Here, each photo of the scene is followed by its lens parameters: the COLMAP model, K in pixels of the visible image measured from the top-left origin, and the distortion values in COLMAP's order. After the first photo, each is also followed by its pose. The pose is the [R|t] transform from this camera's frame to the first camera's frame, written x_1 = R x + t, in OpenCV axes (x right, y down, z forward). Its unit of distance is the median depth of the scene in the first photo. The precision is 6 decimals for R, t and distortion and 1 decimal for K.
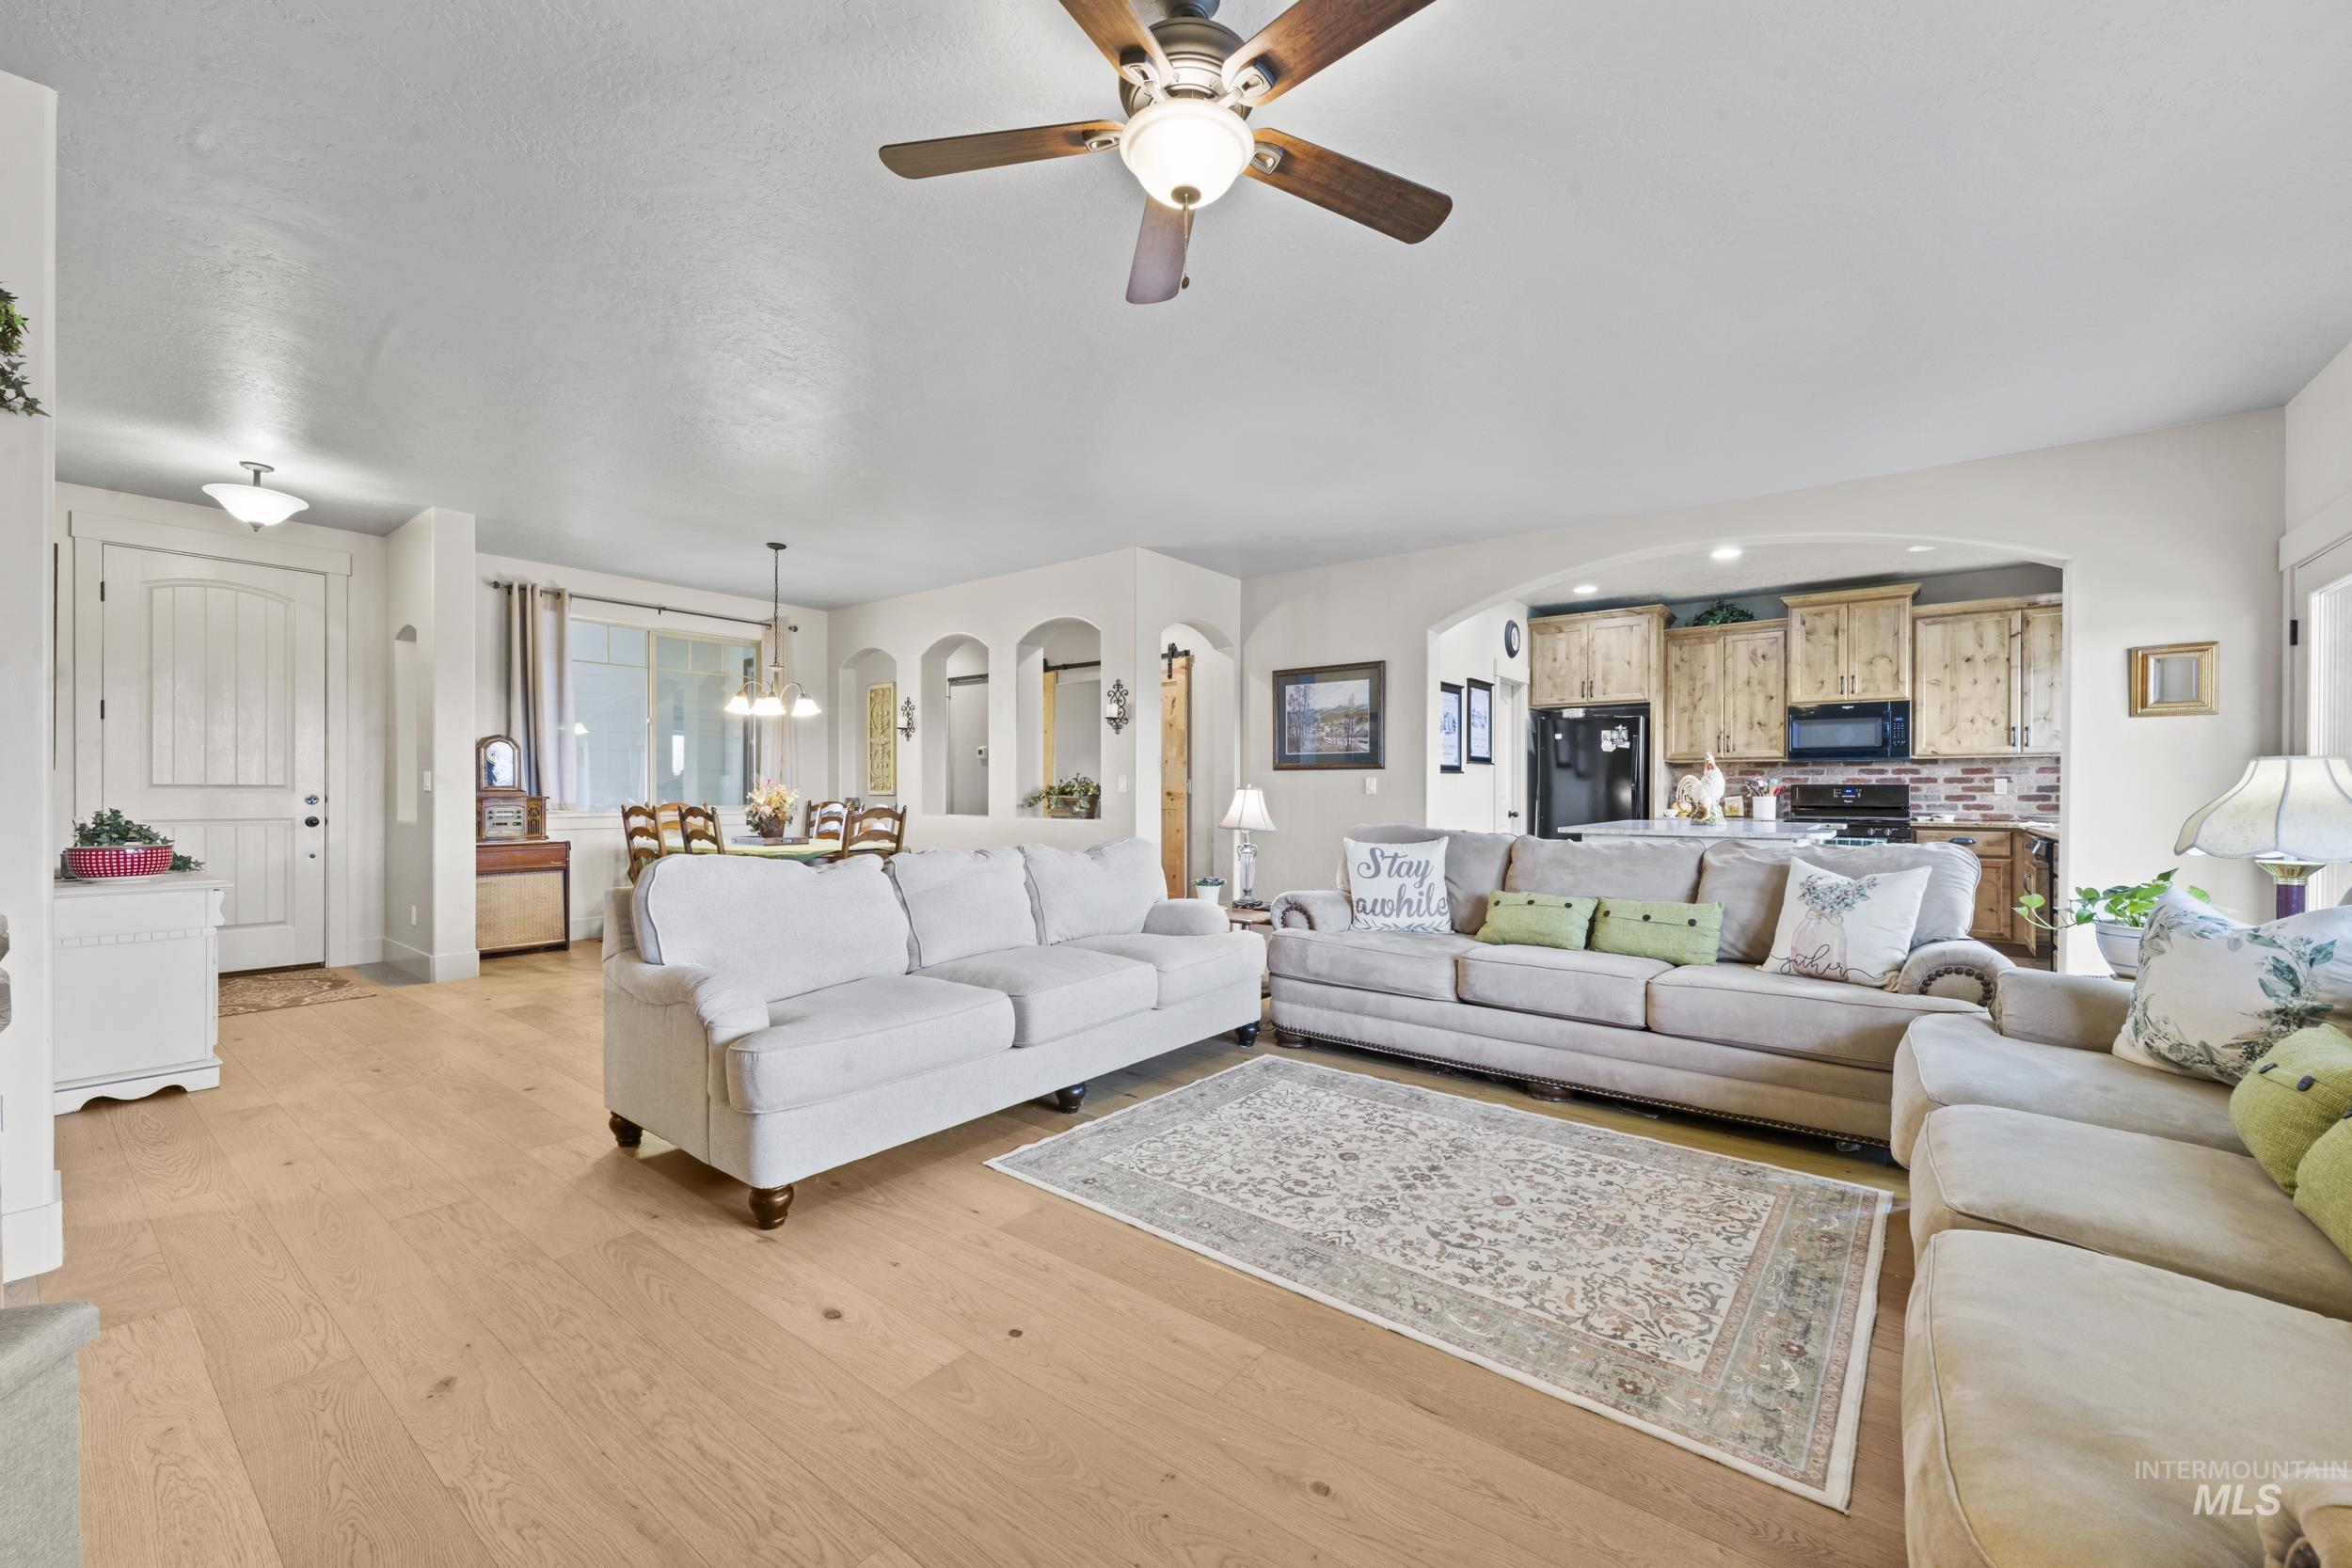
lens RADIAL K [[936.3, 0, 1177.4], [0, 936.3, 795.9], [0, 0, 1]] dist [-0.002370, -0.000103]
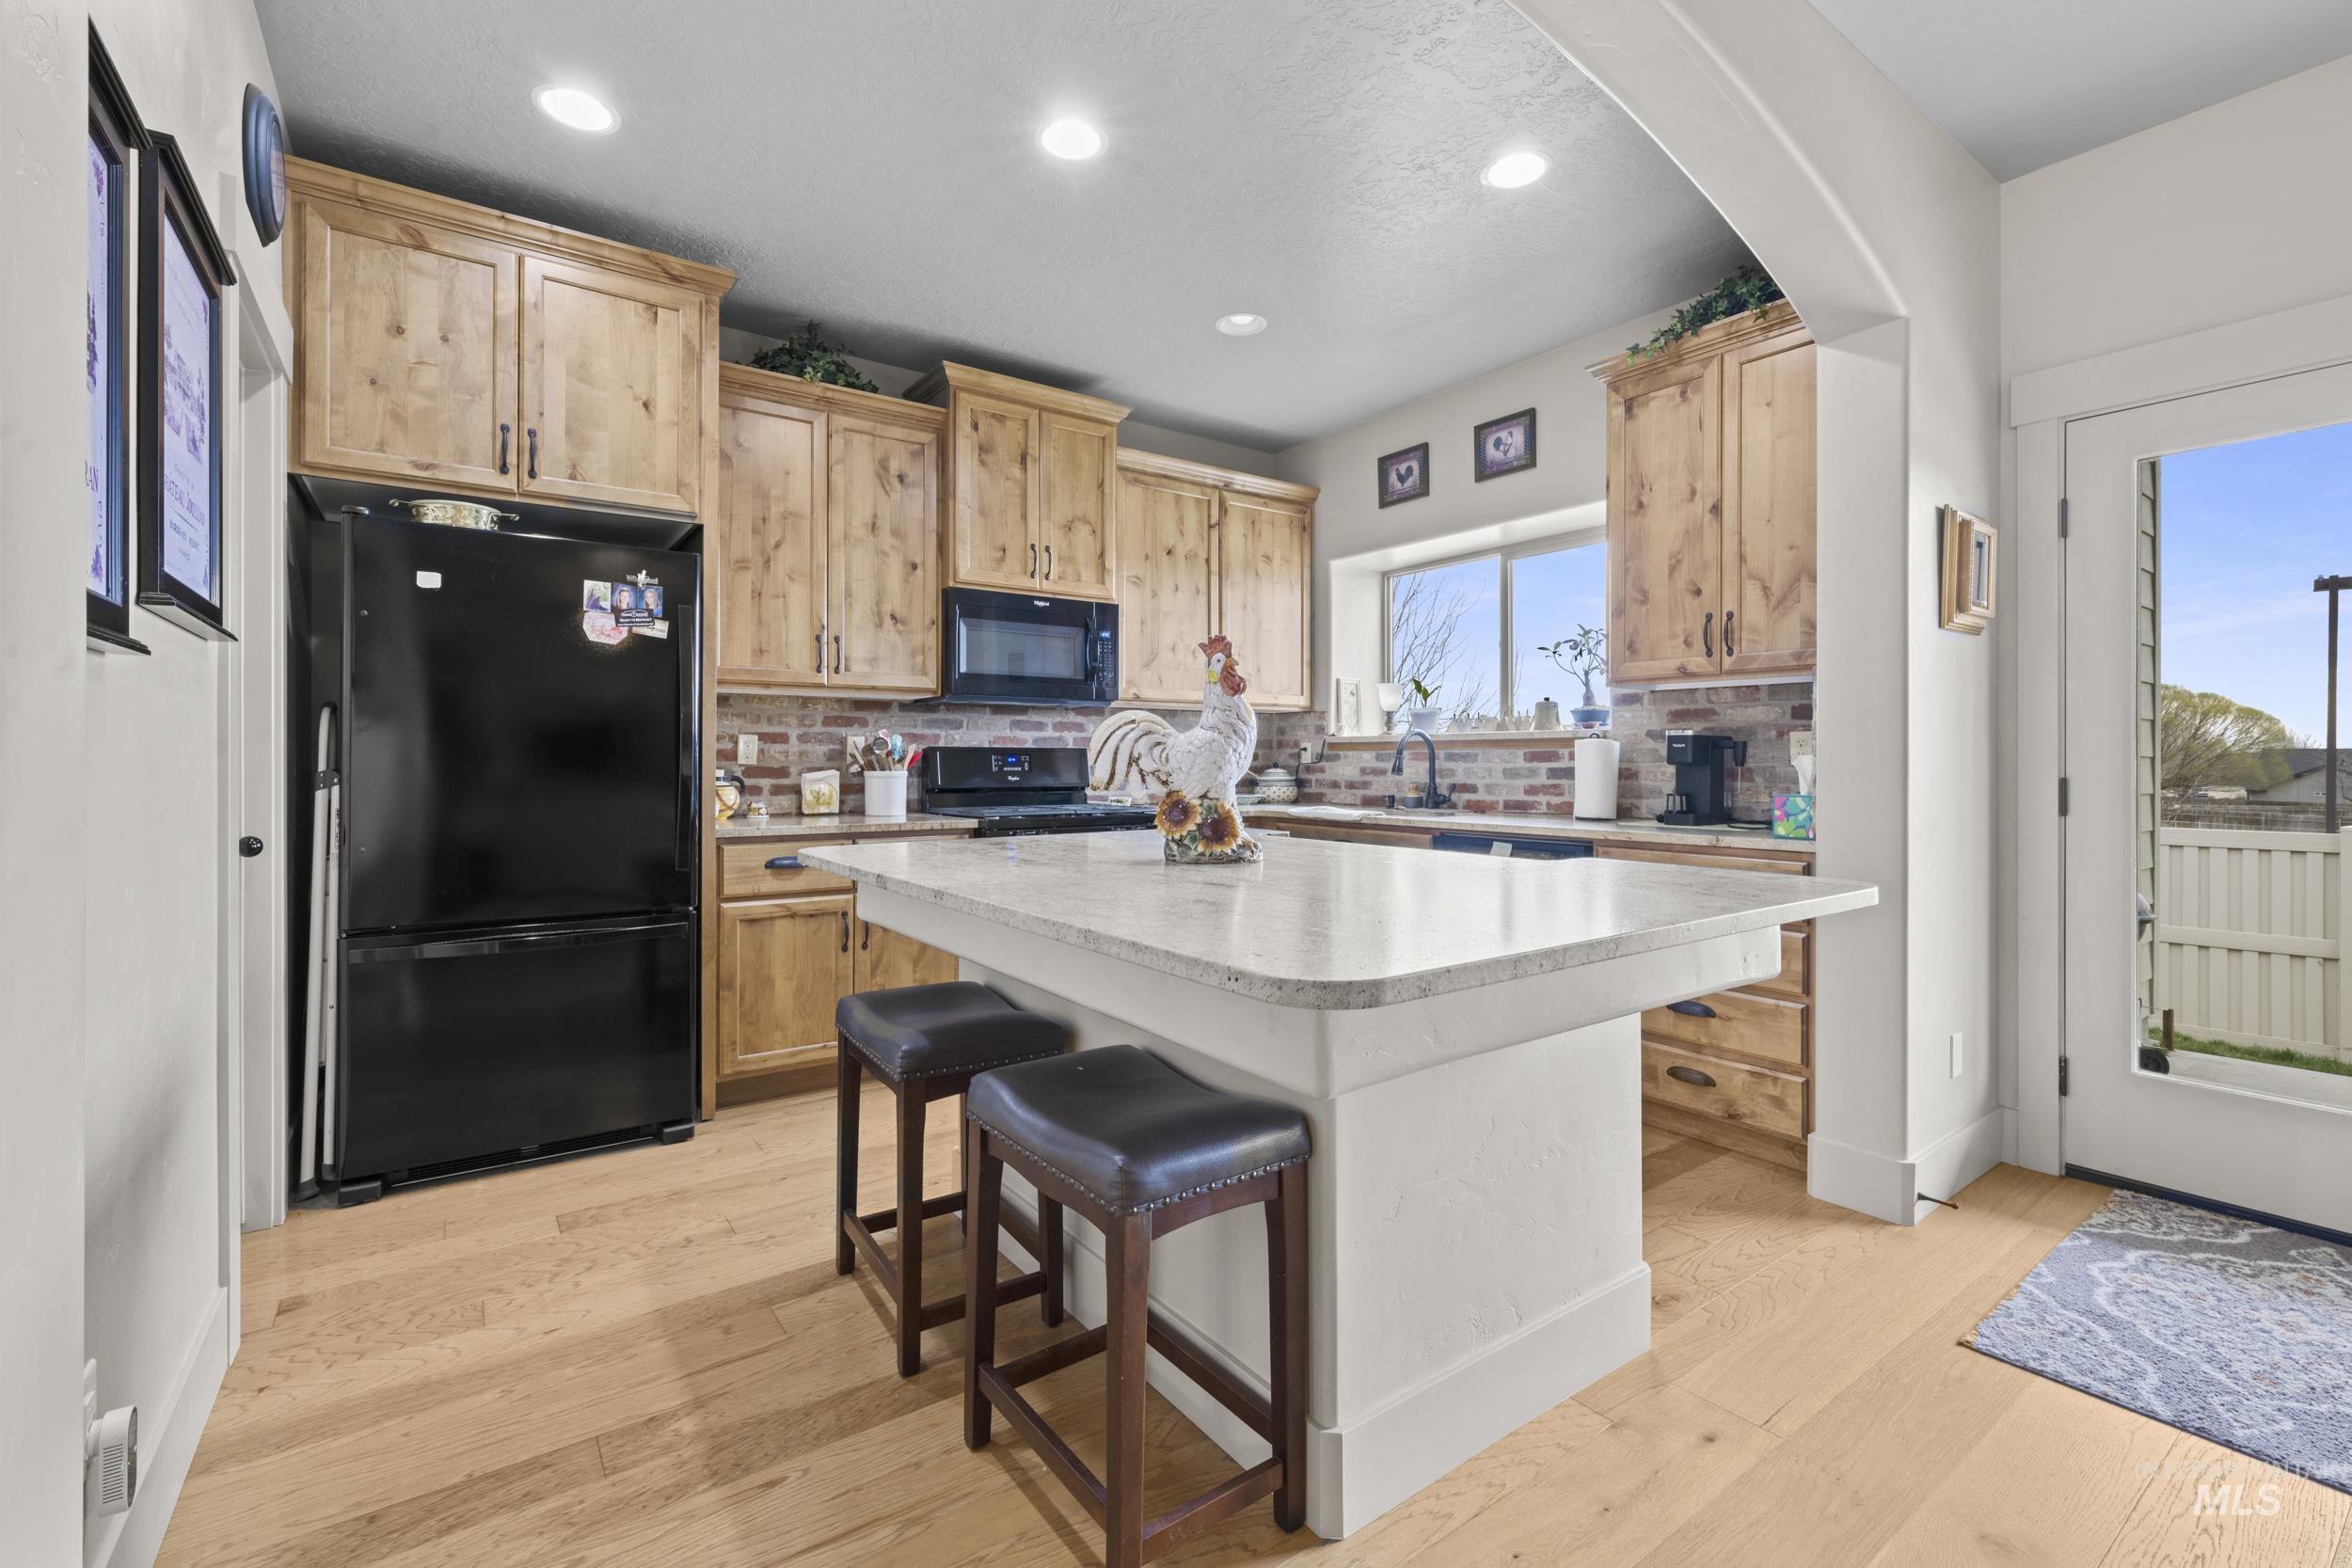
lens RADIAL K [[1002.8, 0, 1173.3], [0, 1002.8, 770.4], [0, 0, 1]] dist [-0.006956, 0.001147]
pose [[0.282197, -0.009593, 0.959309, 0.182153], [0.005214, 0.999951, 0.008466, -0.003371], [-0.959342, 0.002613, 0.282233, 0.754789]]
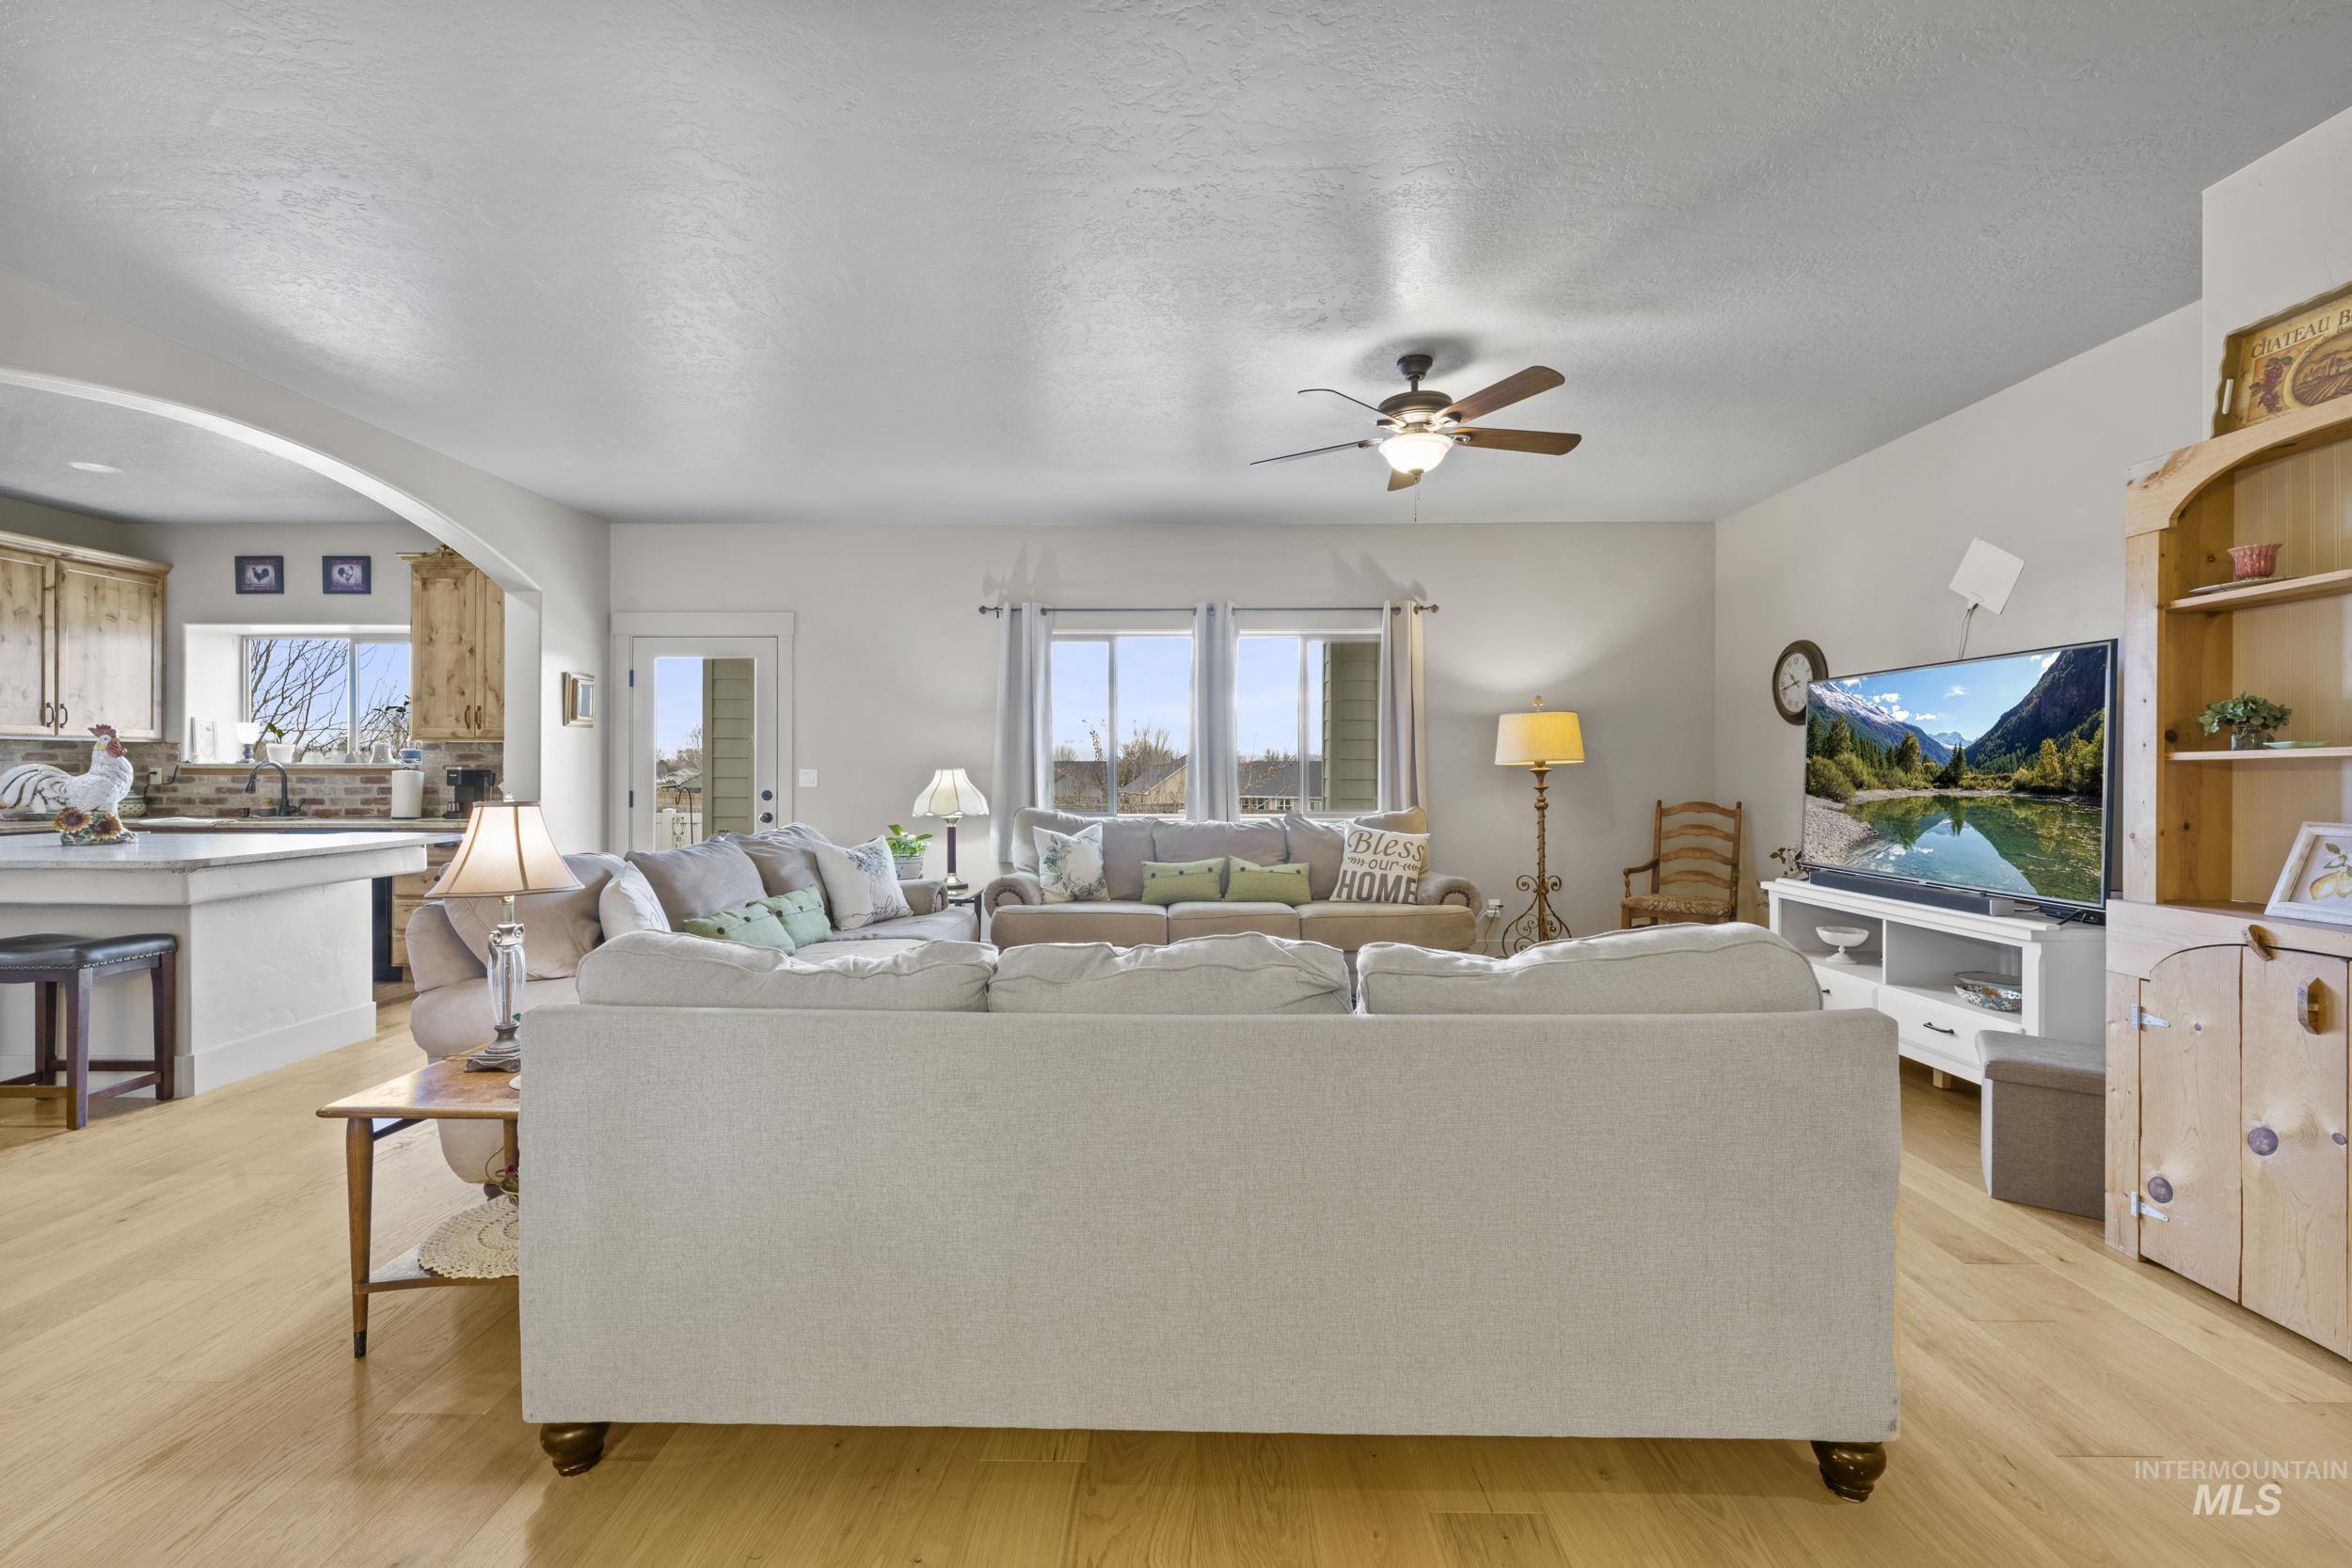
lens RADIAL K [[1002.8, 0, 1207.7], [0, 1002.8, 764.0], [0, 0, 1]] dist [-0.006956, 0.001147]
pose [[-0.622486, 0.001872, 0.782628, -0.359222], [0.002199, 0.999997, -0.000642, -0.017126], [-0.782627, 0.001321, -0.622489, 0.688285]]
